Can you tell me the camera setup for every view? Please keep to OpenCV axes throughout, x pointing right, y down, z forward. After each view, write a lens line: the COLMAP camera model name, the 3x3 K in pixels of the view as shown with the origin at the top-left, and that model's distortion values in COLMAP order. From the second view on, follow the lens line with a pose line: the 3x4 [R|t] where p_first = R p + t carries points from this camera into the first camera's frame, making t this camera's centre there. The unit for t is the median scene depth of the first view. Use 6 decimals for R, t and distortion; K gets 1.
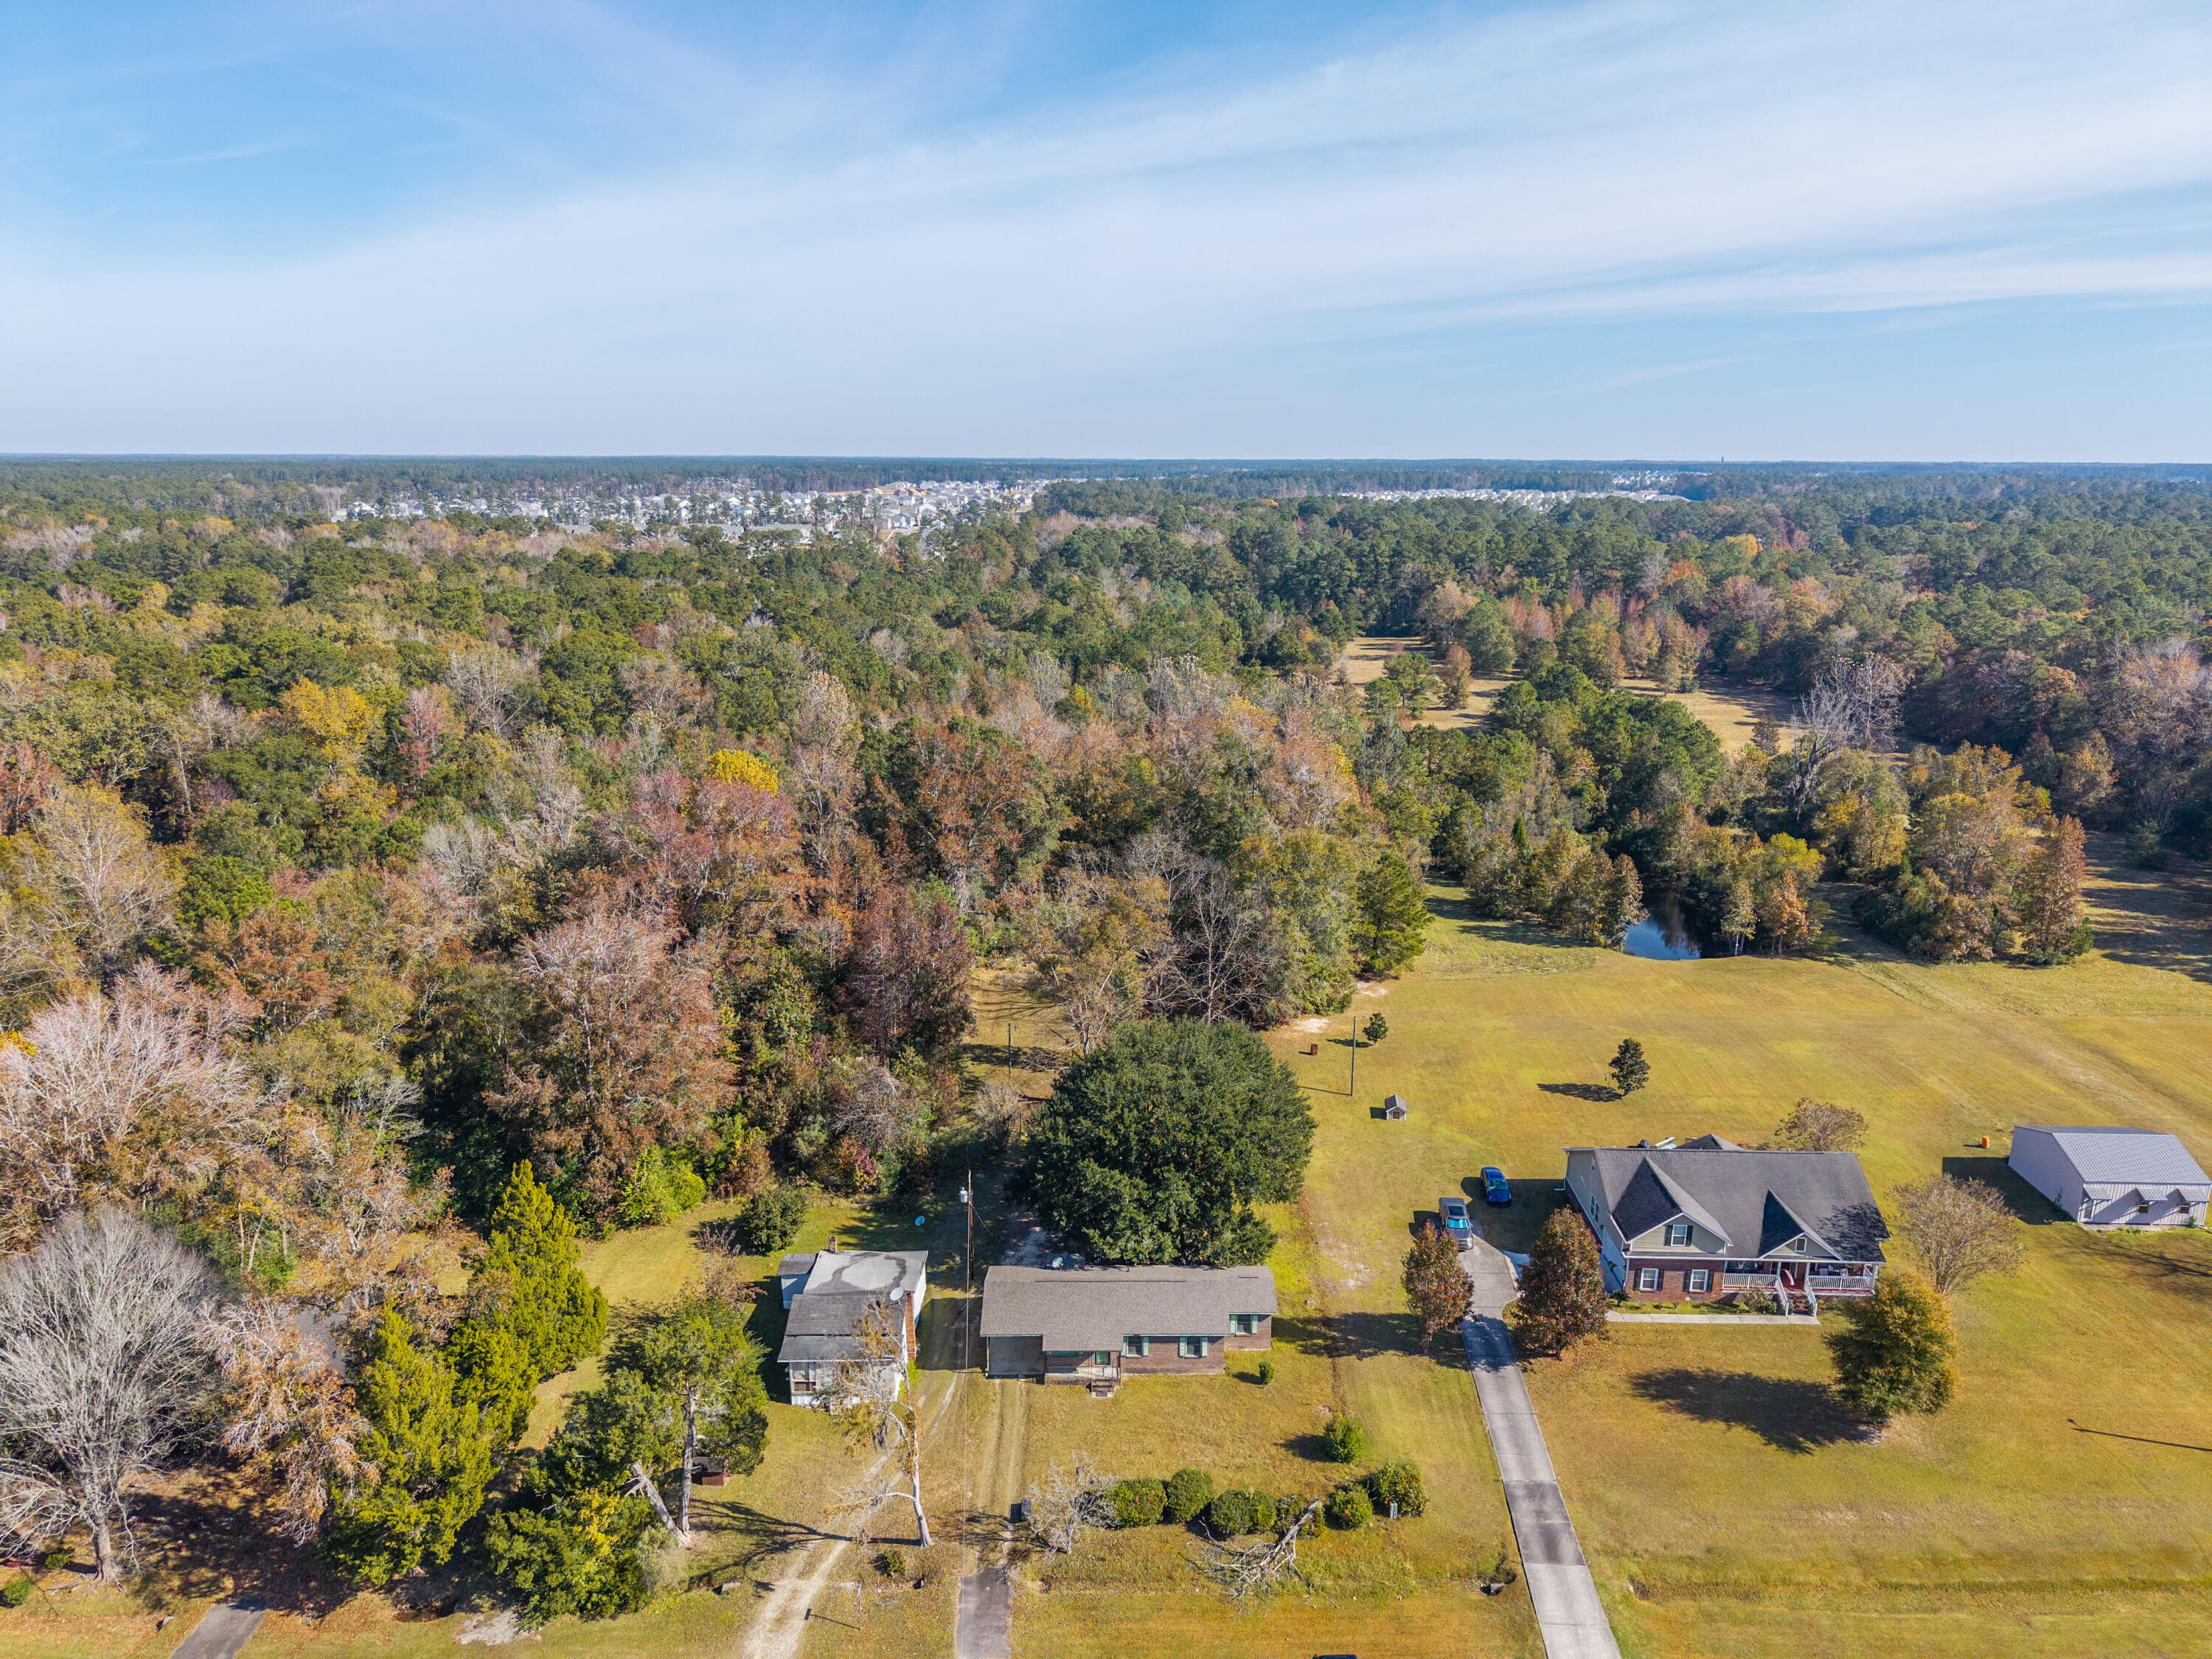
lens RADIAL K [[1483.9, 0, 1119.0], [0, 1483.9, 843.1], [0, 0, 1]] dist [0.024047, -0.023742]
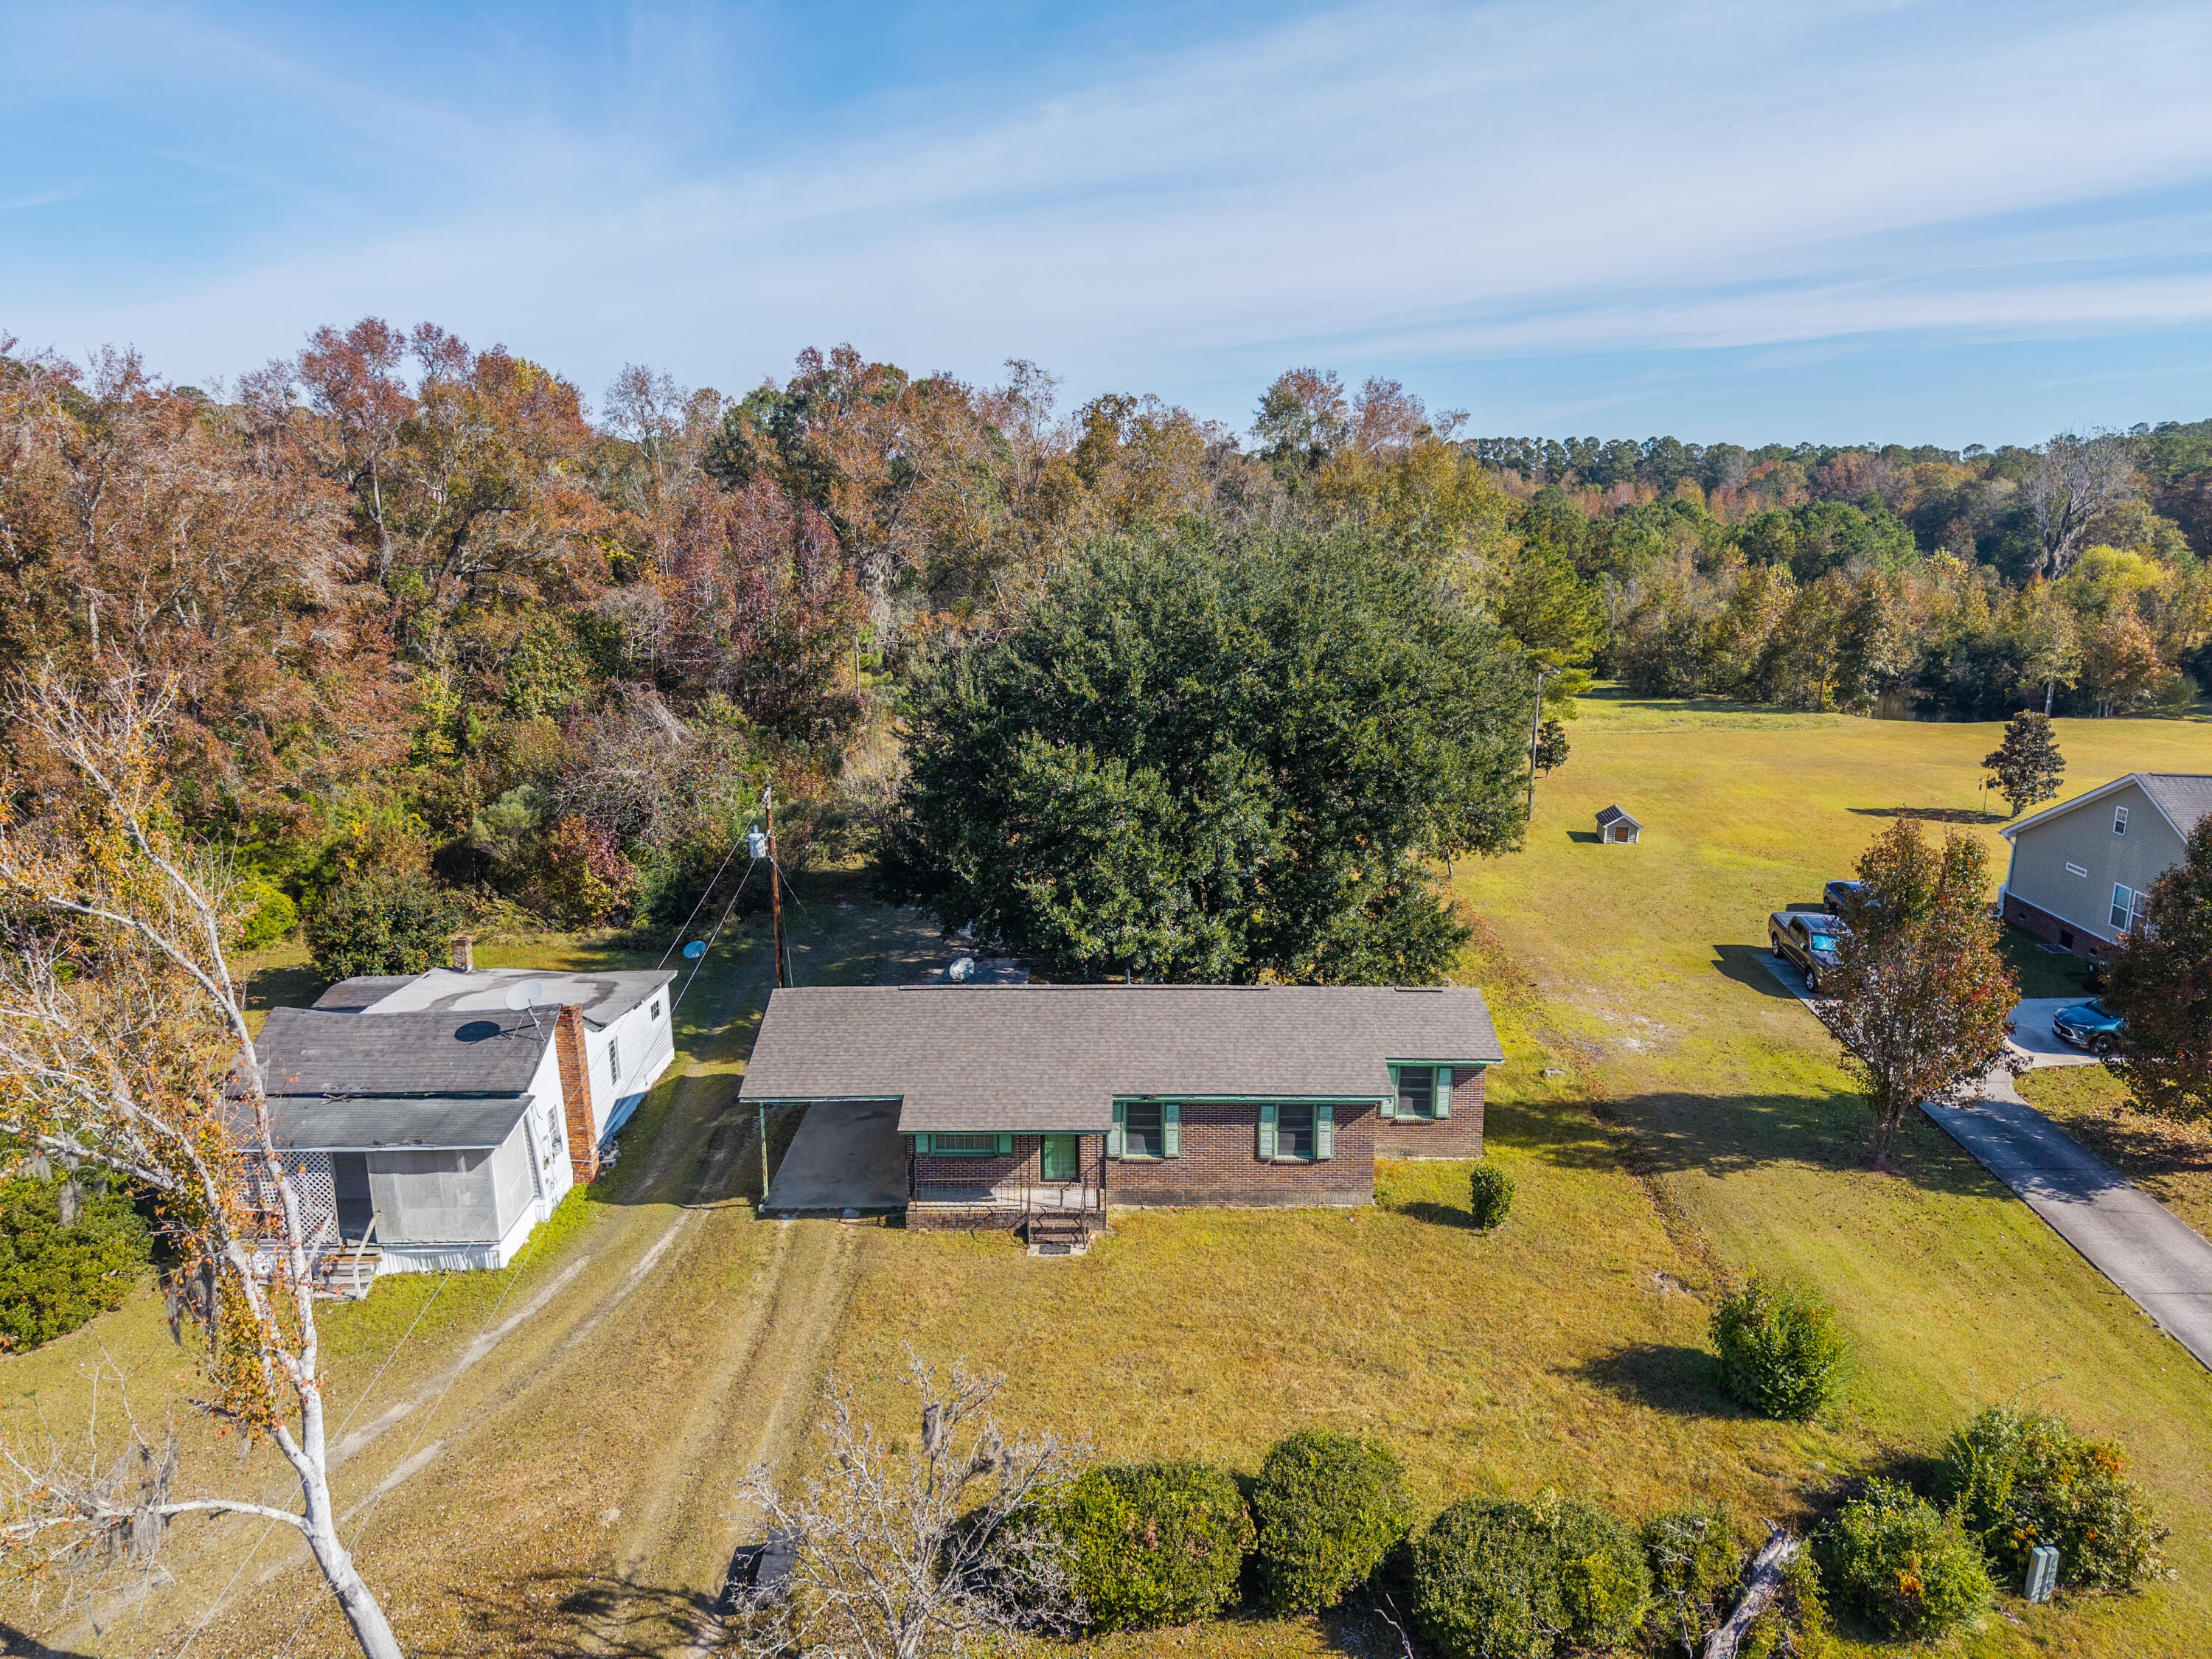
lens RADIAL K [[1483.9, 0, 1112.2], [0, 1483.9, 838.2], [0, 0, 1]] dist [0.024047, -0.023742]
pose [[0.999923, -0.003609, -0.011851, 0.006977], [0.003289, 0.999633, -0.026871, 0.252765], [0.011944, 0.026830, 0.999569, 0.569495]]
